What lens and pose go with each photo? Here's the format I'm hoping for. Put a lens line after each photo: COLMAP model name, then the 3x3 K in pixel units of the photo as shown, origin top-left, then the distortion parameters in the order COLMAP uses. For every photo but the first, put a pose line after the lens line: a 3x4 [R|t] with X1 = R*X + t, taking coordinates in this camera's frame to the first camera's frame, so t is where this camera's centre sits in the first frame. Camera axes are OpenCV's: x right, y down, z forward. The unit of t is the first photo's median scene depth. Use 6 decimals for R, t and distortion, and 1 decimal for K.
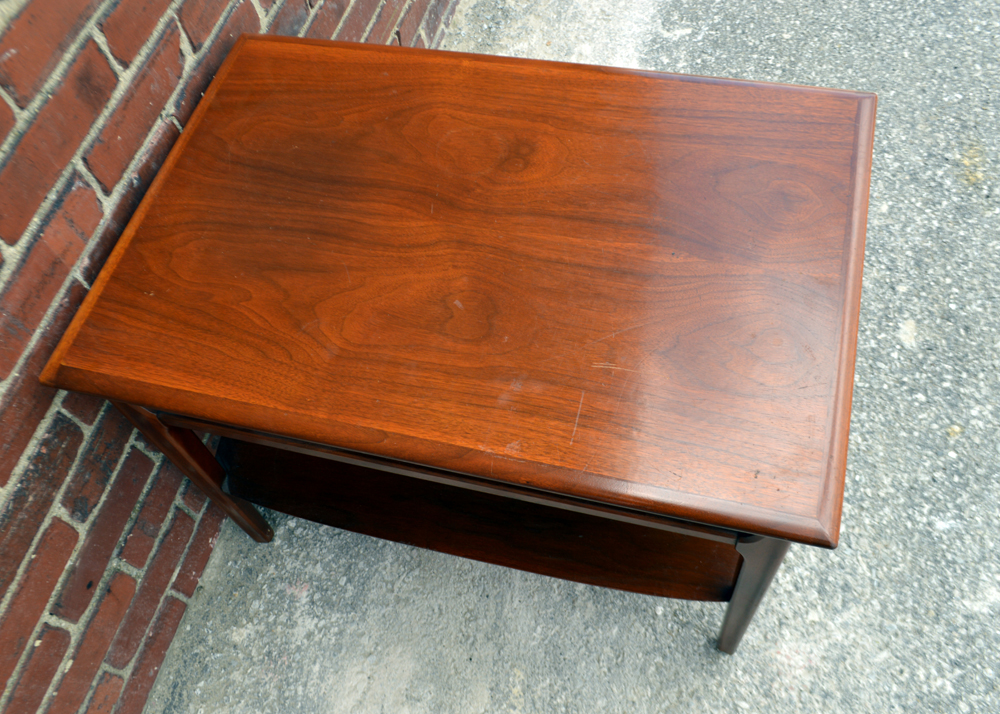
lens RADIAL K [[902.2, 0, 500.0], [0, 902.2, 357.0], [0, 0, 1]] dist [-0.024152, 0.007229]
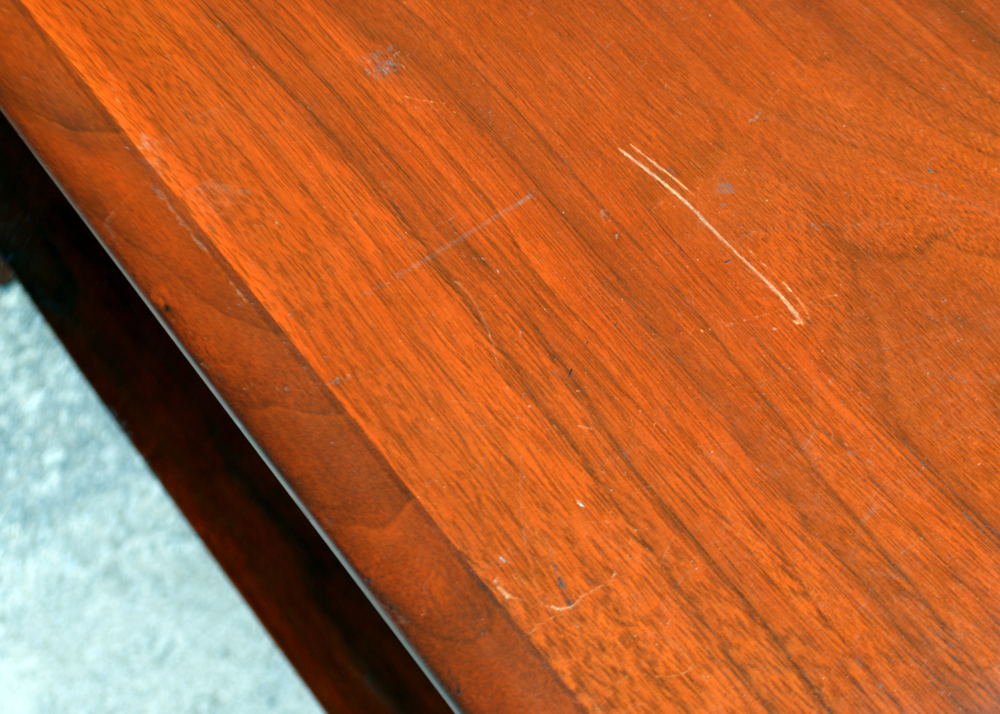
lens RADIAL K [[1705.6, 0, 500.0], [0, 1705.6, 357.0], [0, 0, 1]] dist [0.002979, -0.124031]
pose [[0.774936, 0.582577, -0.245111, 0.163441], [-0.580845, 0.809328, 0.087219, 0.025498], [0.249187, 0.074782, 0.965564, 0.312411]]
